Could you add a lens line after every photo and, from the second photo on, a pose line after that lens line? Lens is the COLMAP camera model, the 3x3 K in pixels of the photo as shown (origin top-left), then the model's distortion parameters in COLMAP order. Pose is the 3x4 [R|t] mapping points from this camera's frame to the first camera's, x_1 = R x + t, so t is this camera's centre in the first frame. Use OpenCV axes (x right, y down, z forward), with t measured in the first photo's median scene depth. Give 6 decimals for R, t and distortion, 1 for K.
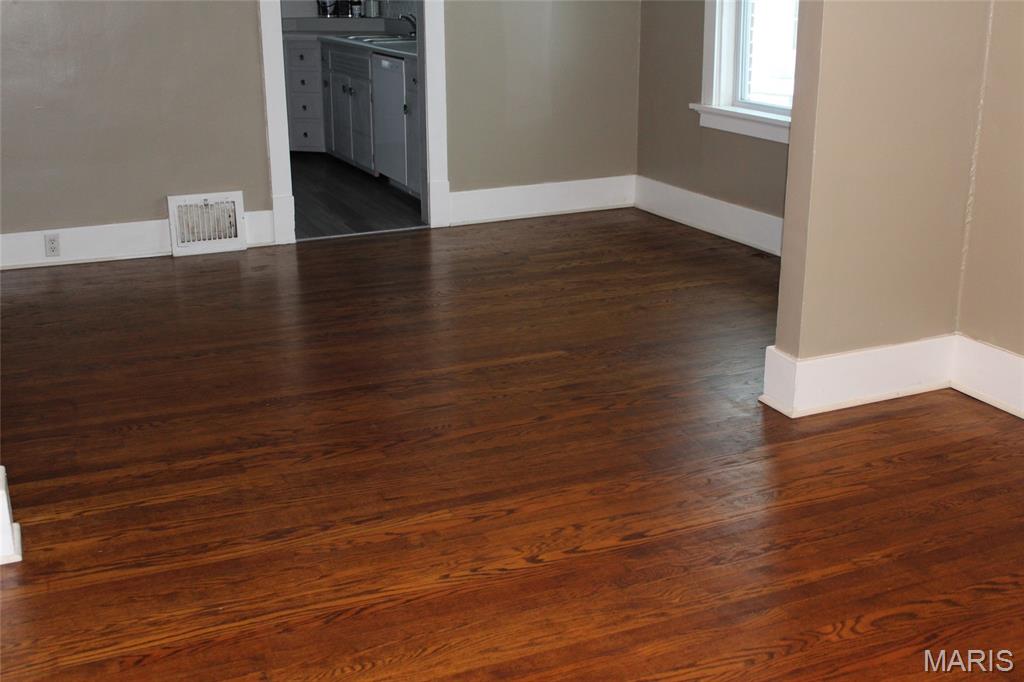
lens RADIAL K [[1208.9, 0, 512.0], [0, 1208.9, 341.0], [0, 0, 1]] dist [0.005862, -0.001741]
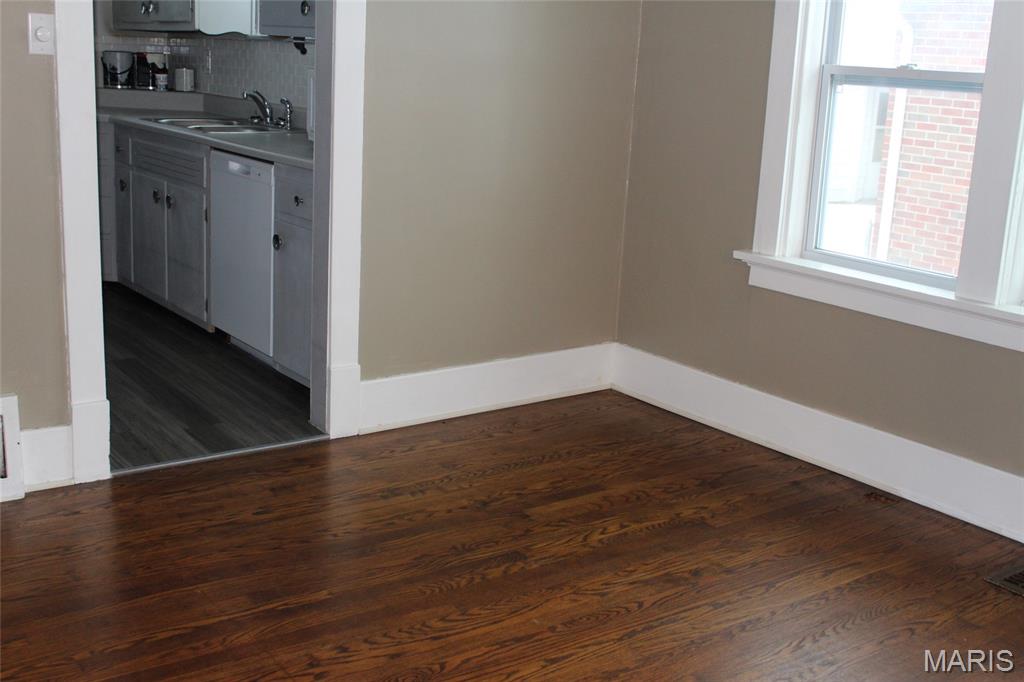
lens RADIAL K [[1260.0, 0, 512.0], [0, 1260.0, 341.0], [0, 0, 1]] dist [-0.018611, -0.024049]
pose [[0.979073, 0.006758, 0.203398, -0.105429], [0.006680, 0.997843, -0.065311, -0.099037], [-0.203401, 0.065303, 0.976915, 0.343378]]
